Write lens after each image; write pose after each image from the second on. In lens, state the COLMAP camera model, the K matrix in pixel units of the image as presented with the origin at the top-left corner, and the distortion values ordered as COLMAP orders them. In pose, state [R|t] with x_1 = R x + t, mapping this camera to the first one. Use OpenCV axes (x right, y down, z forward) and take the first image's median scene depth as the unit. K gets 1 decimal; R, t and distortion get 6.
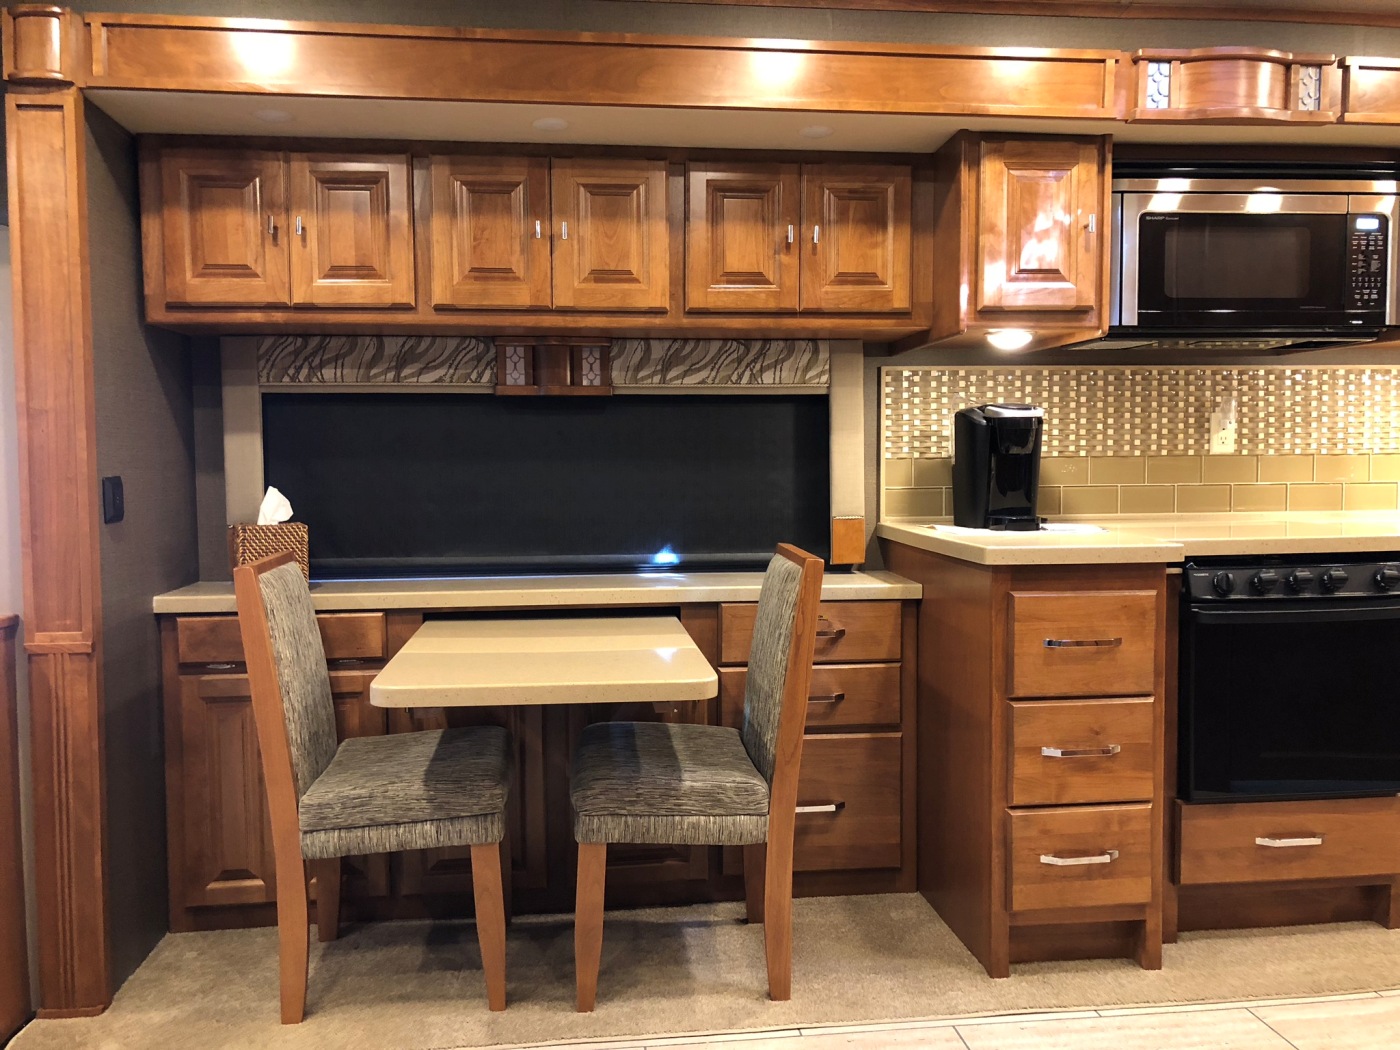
lens RADIAL K [[1139.8, 0, 699.6], [0, 1139.8, 521.0], [0, 0, 1]] dist [0.023950, -0.022030]
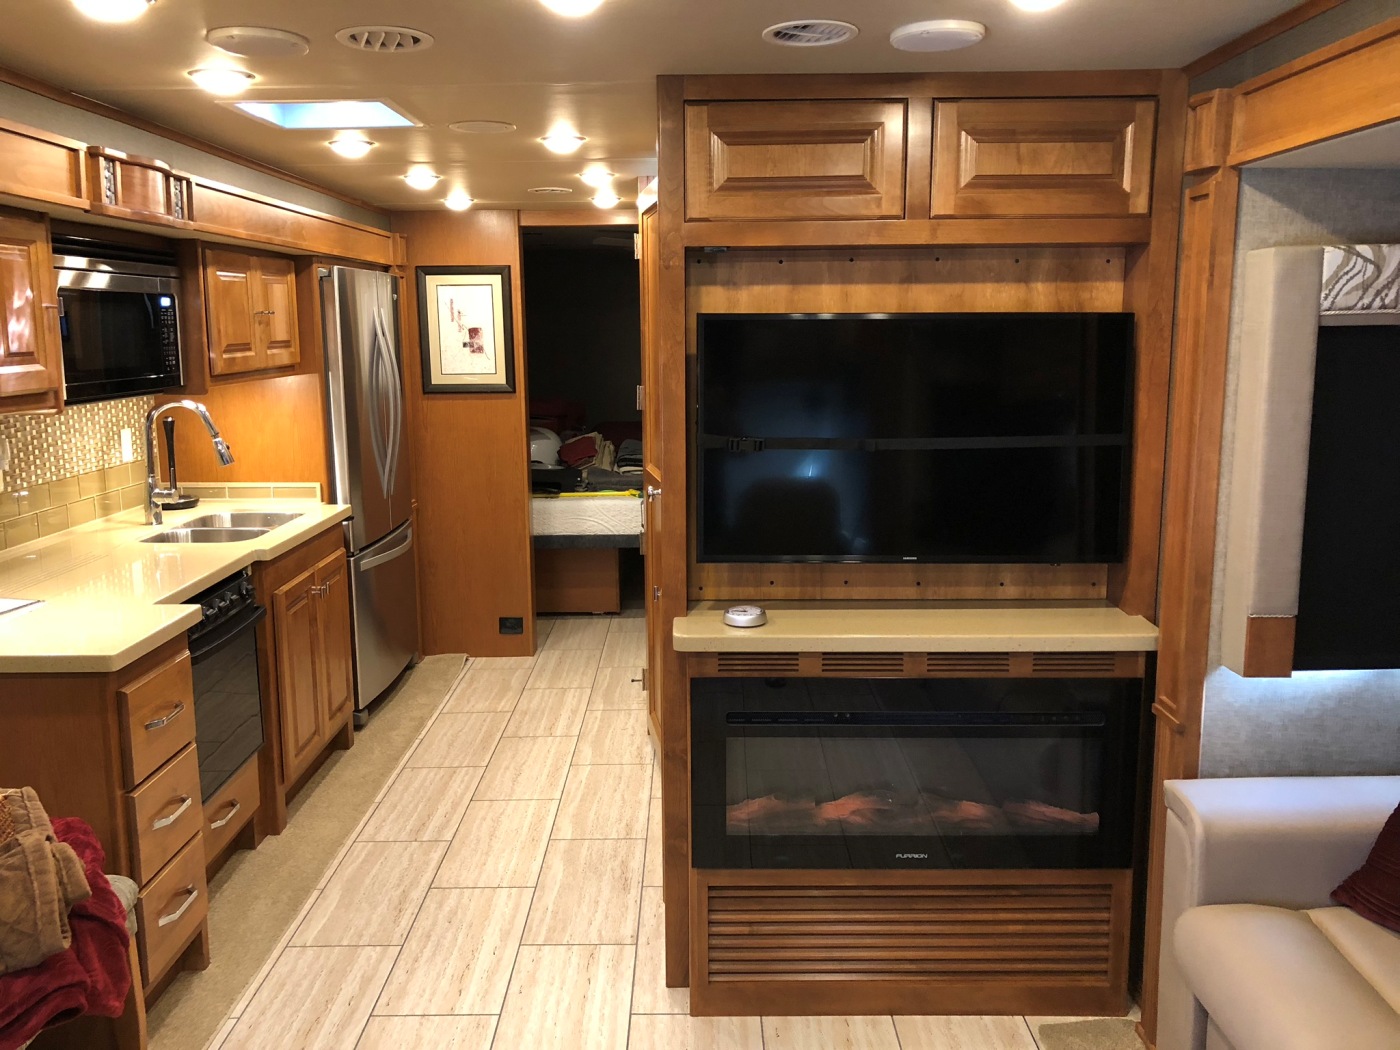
lens RADIAL K [[1139.8, 0, 700.9], [0, 1139.8, 518.6], [0, 0, 1]] dist [0.023950, -0.022030]
pose [[0.102910, -0.157006, 0.982221, -0.562102], [0.054416, 0.986874, 0.152048, -0.186092], [-0.993201, 0.037801, 0.110103, 0.322879]]
